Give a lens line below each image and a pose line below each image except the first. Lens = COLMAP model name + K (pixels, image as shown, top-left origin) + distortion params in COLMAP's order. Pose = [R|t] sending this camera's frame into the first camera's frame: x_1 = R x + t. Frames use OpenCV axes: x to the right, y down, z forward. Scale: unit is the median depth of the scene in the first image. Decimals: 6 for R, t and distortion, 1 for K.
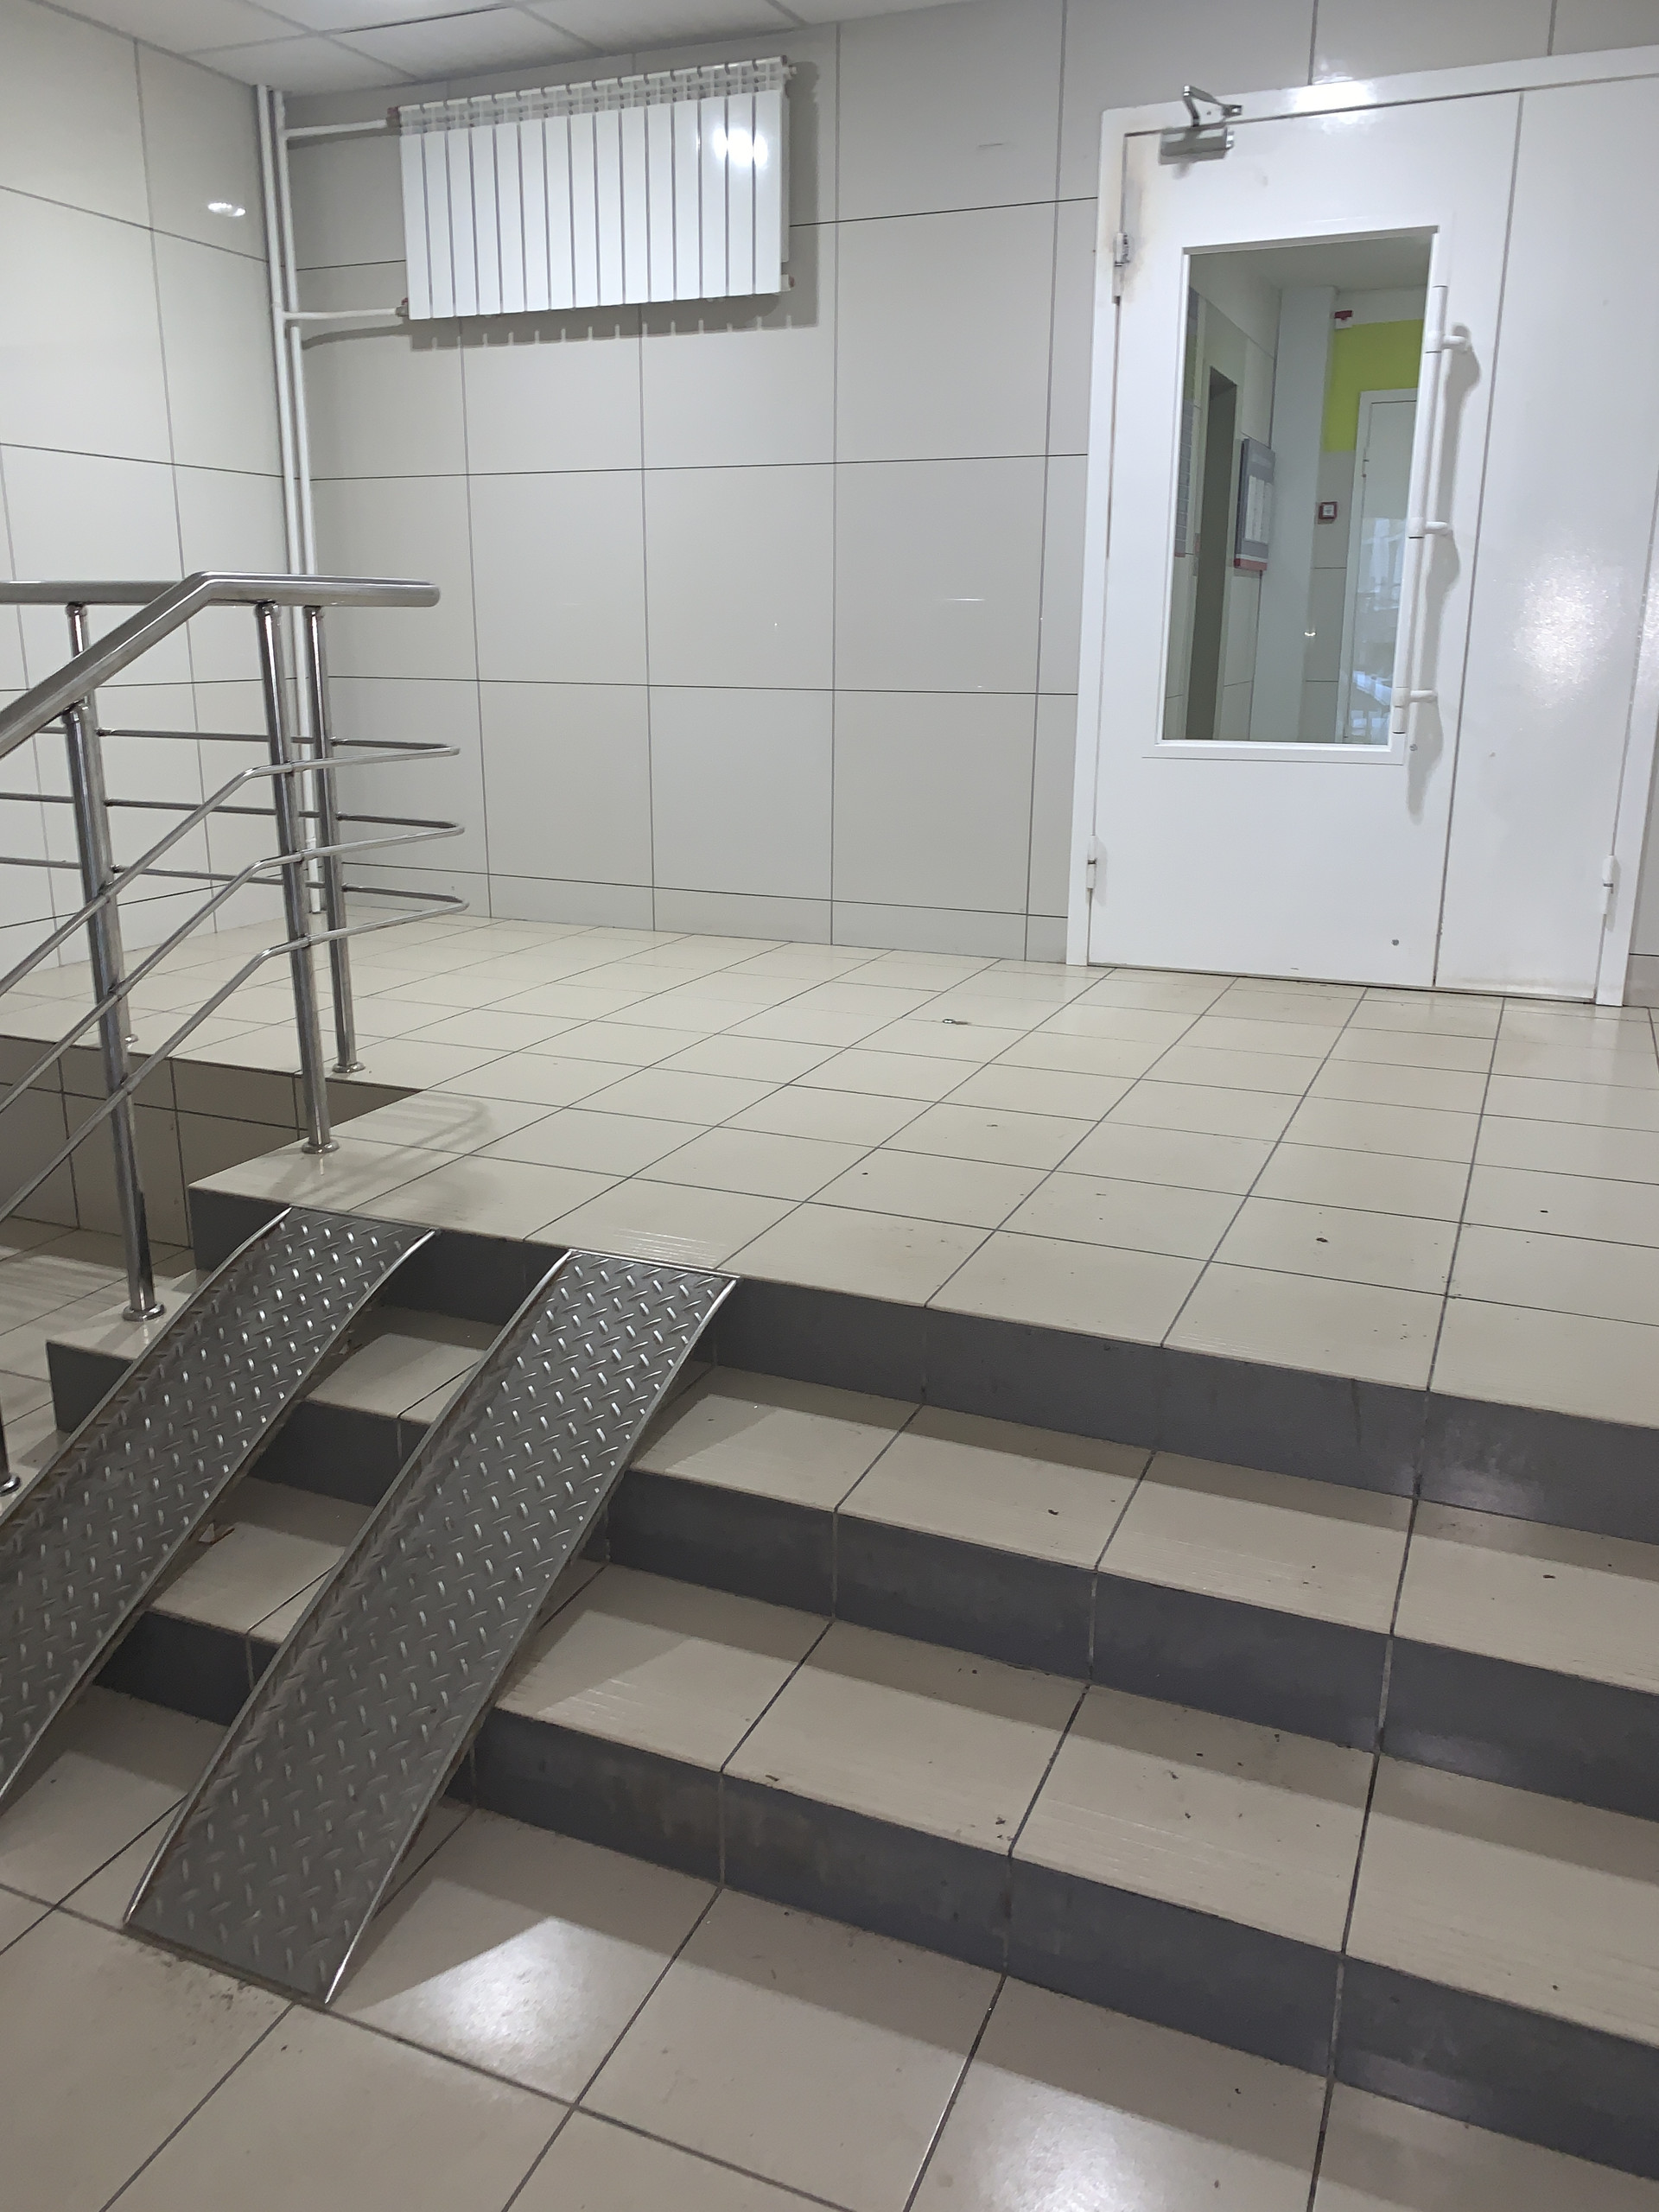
lens RADIAL K [[1704.9, 0, 830.8], [0, 1704.9, 1100.9], [0, 0, 1]] dist [0.017325, -0.015730]
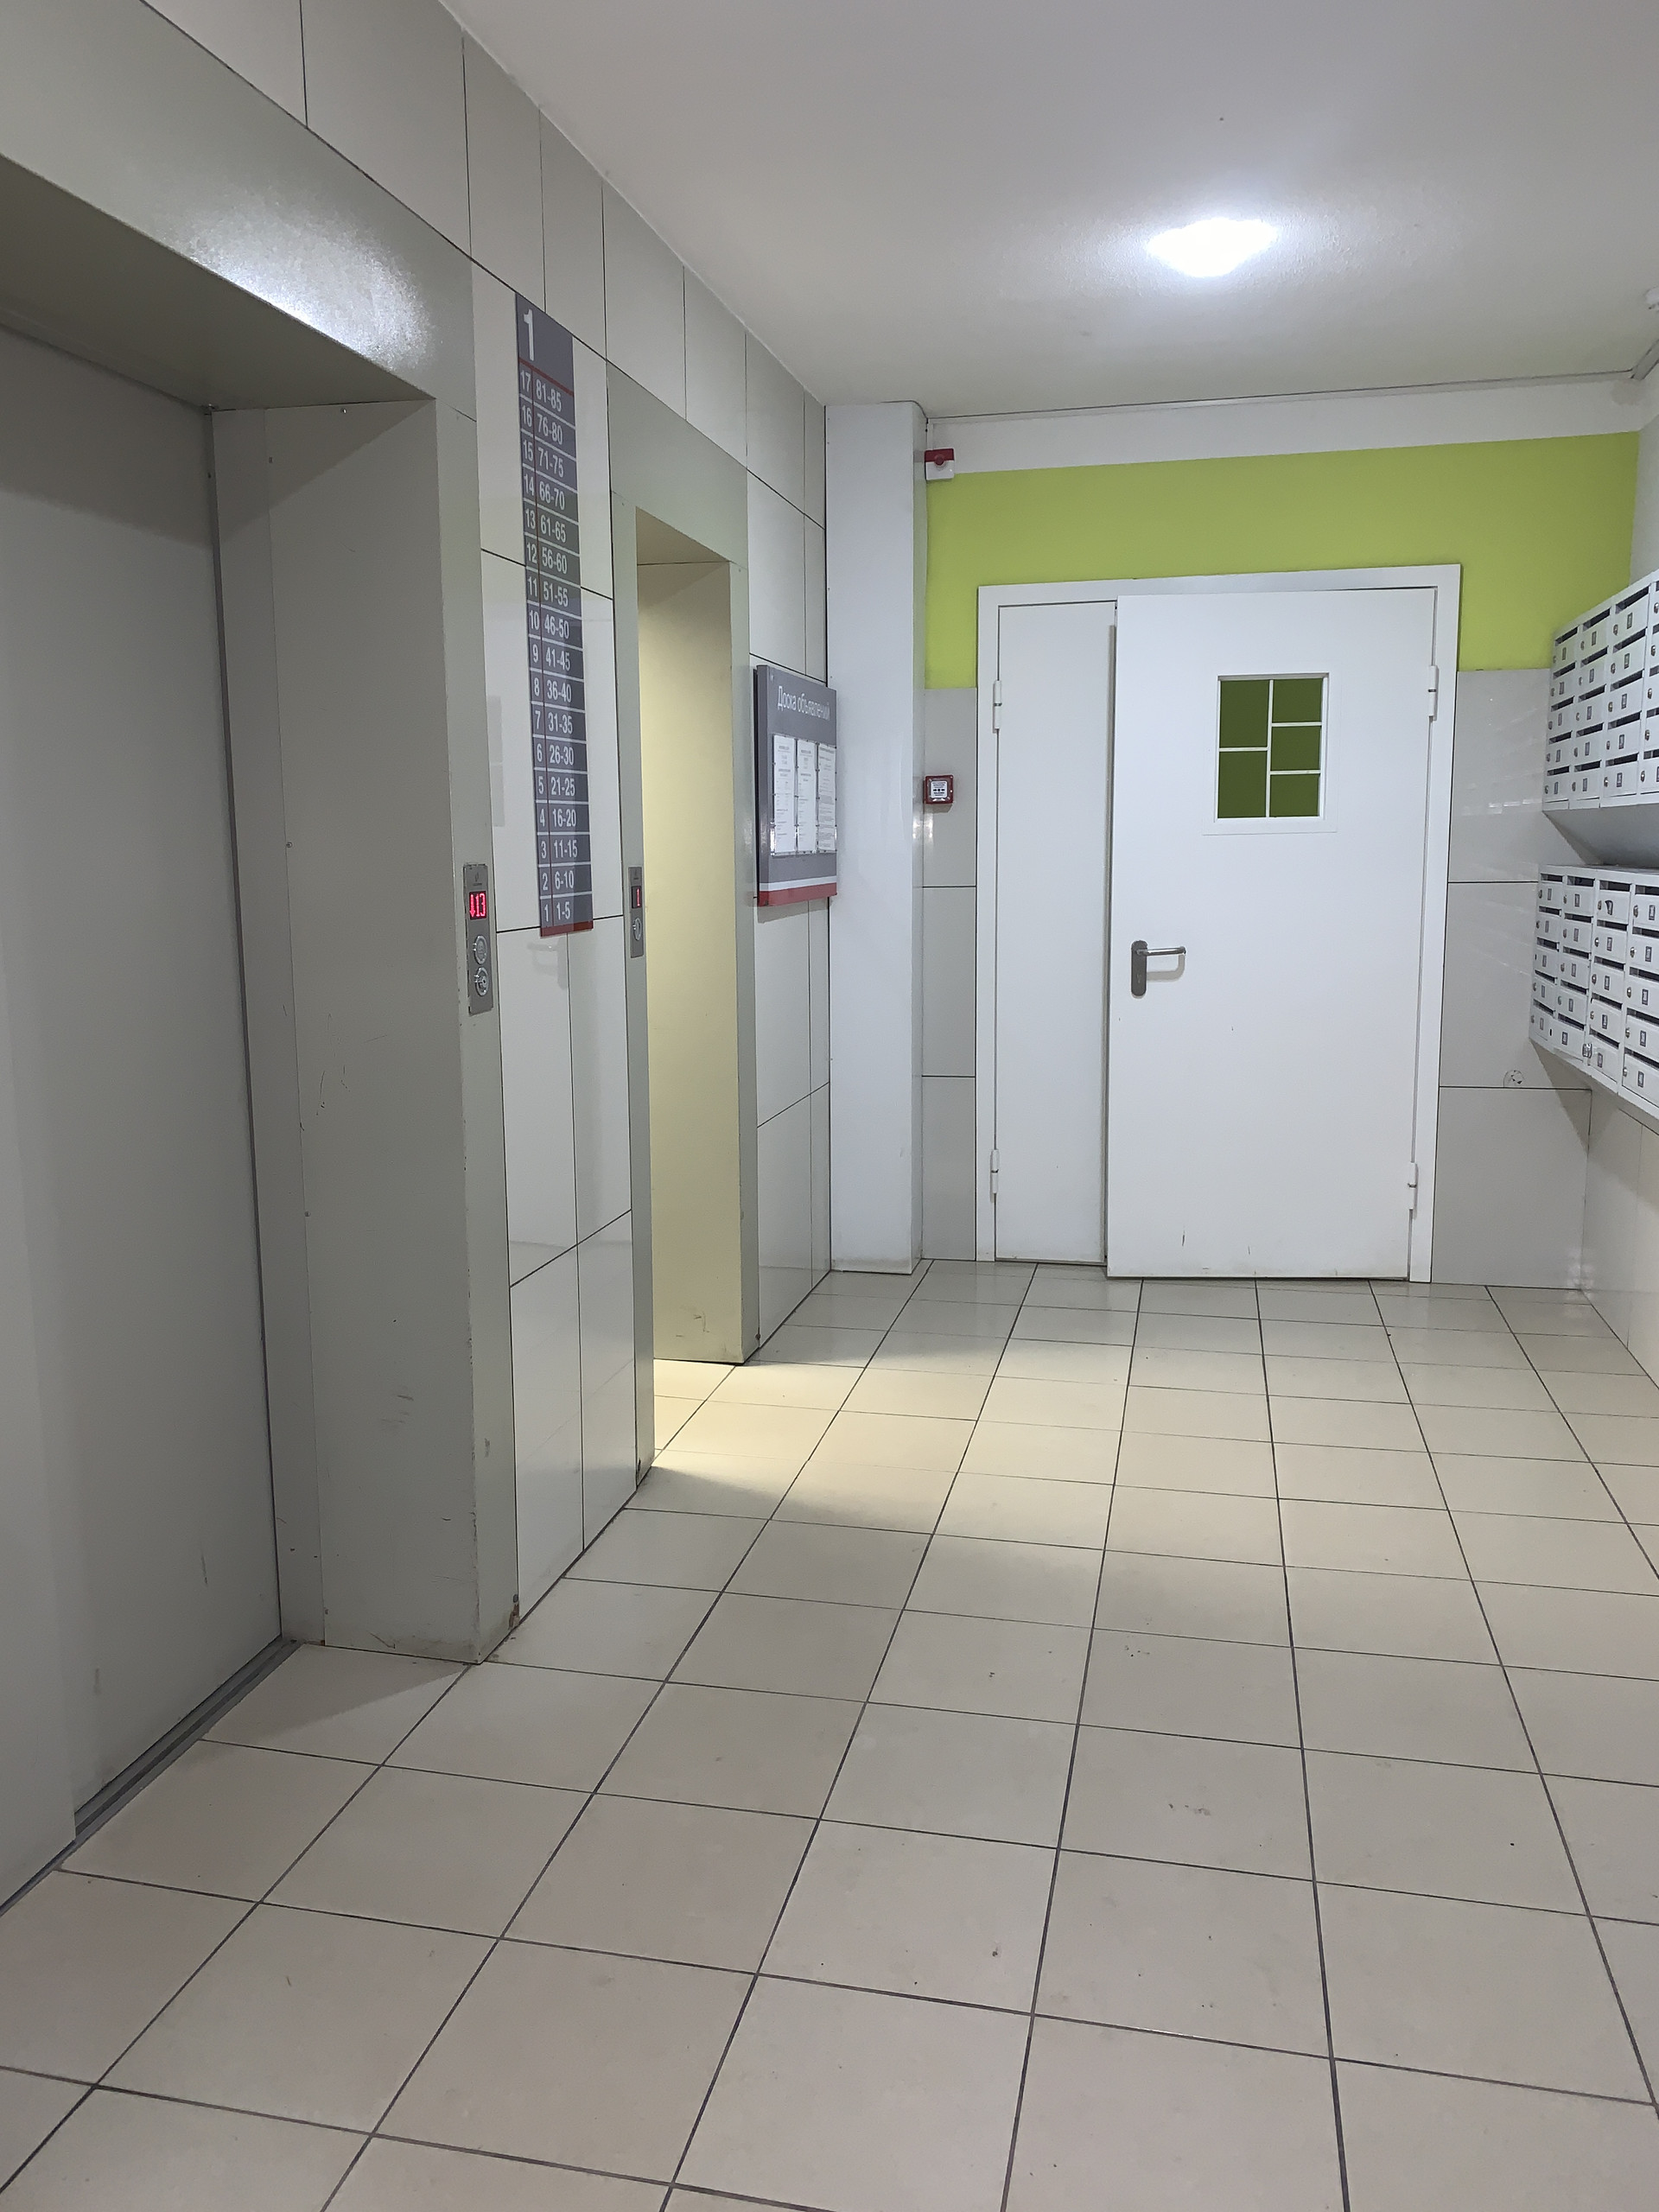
lens RADIAL K [[1704.9, 0, 826.3], [0, 1704.9, 1105.4], [0, 0, 1]] dist [0.017325, -0.015730]
pose [[0.982693, -0.036303, 0.181650, 0.150943], [0.058039, 0.991573, -0.115818, -0.181899], [-0.175915, 0.124356, 0.976519, 0.477062]]
